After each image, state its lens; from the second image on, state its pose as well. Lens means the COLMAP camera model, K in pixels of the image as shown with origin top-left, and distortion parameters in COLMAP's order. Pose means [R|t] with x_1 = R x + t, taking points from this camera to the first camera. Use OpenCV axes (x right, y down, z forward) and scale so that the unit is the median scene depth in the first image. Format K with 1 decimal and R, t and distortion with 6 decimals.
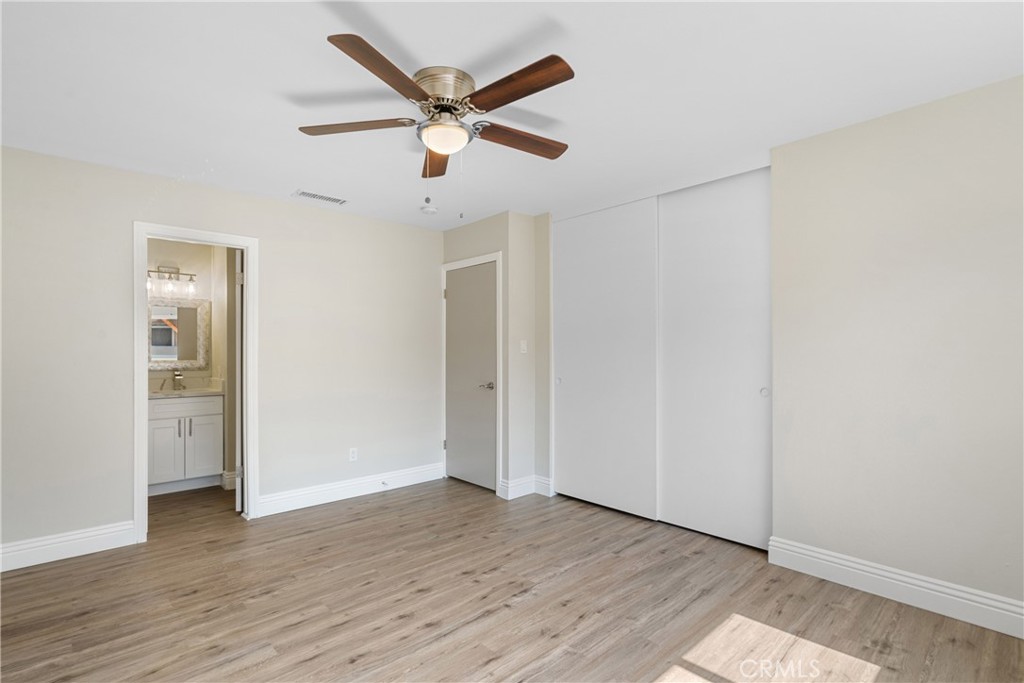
lens RADIAL K [[483.8, 0, 512.0], [0, 483.8, 341.5], [0, 0, 1]] dist [-0.002787, 0.005936]
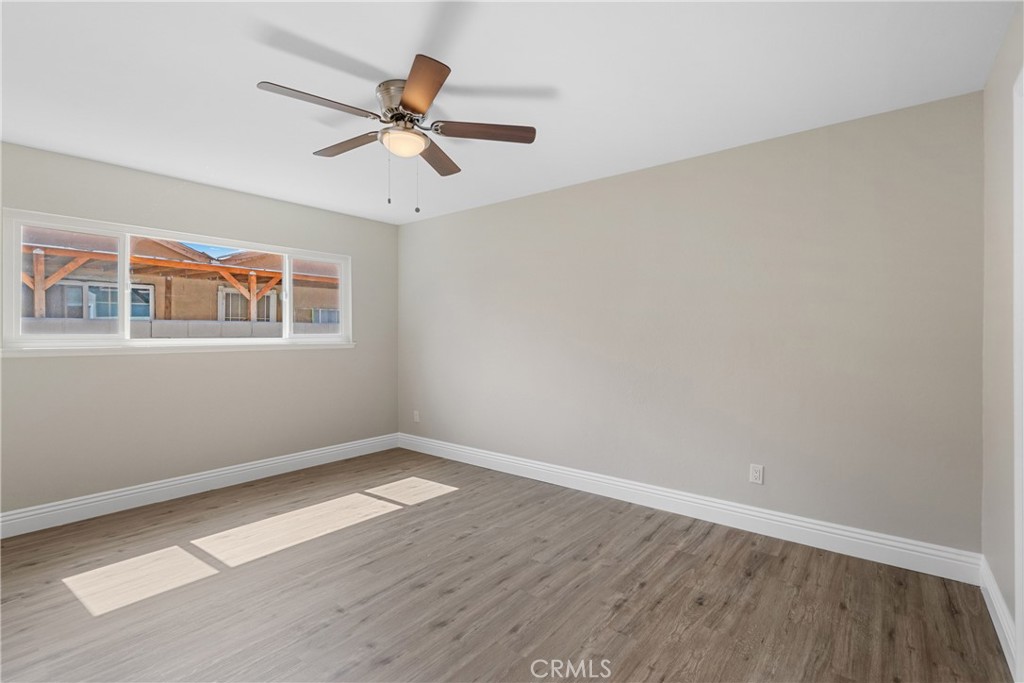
lens RADIAL K [[466.1, 0, 513.7], [0, 466.1, 338.5], [0, 0, 1]] dist [-0.001543, 0.000541]
pose [[-0.986669, 0.006478, -0.162608, -0.200191], [0.008182, 0.999918, -0.009813, 0.038917], [0.162531, -0.011013, -0.986642, 1.984474]]
